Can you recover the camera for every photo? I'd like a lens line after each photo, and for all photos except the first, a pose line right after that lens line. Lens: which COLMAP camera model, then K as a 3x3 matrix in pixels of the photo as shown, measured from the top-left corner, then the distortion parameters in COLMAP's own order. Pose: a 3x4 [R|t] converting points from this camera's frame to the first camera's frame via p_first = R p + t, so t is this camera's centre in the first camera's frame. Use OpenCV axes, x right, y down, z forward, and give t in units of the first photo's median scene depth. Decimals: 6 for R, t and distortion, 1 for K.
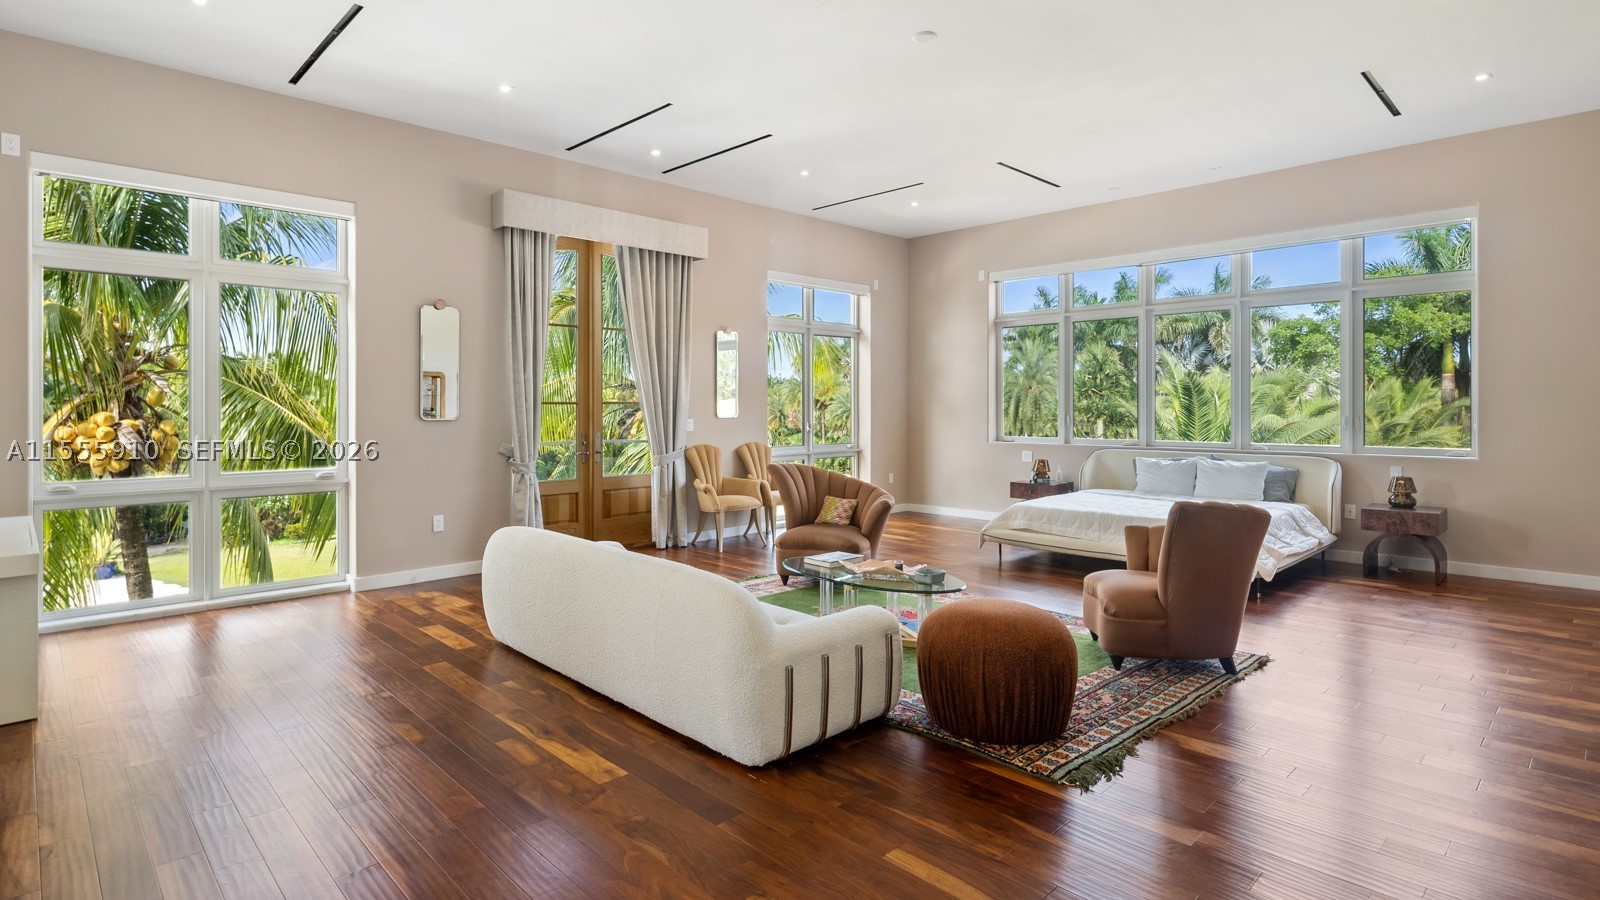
lens RADIAL K [[818.3, 0, 754.3], [0, 818.3, 406.1], [0, 0, 1]] dist [0.001296, 0.000264]
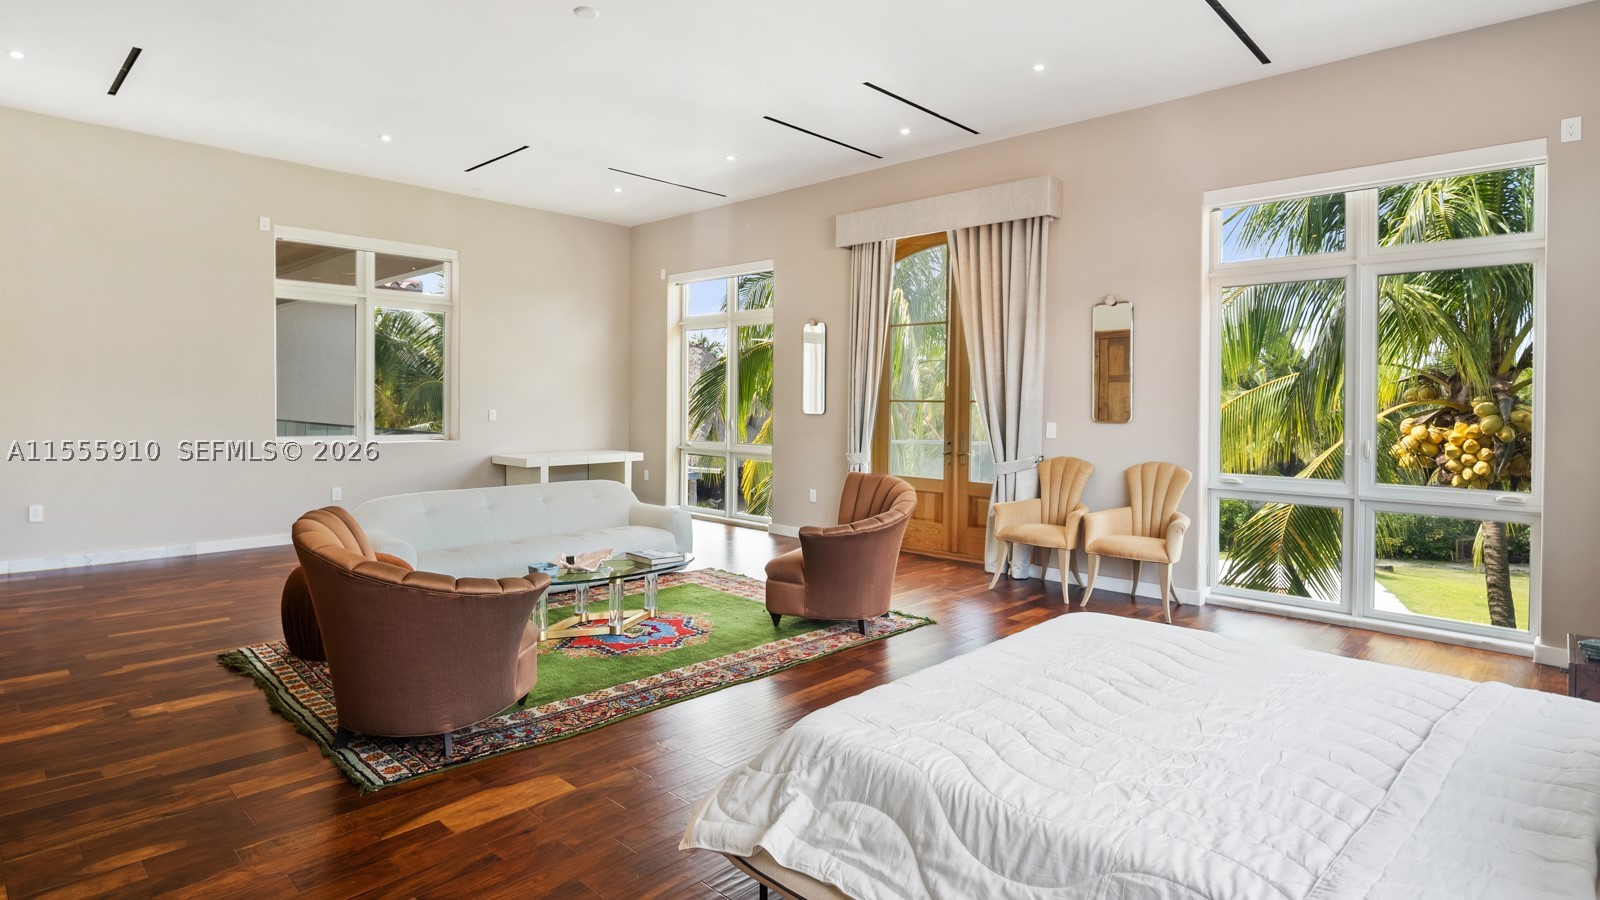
lens RADIAL K [[818.3, 0, 754.3], [0, 818.3, 406.1], [0, 0, 1]] dist [0.001296, 0.000264]
pose [[0.044585, 0.004905, -0.998994, 0.749921], [-0.008279, 0.999955, 0.004540, -0.000047], [0.998971, 0.008069, 0.044623, 0.739739]]
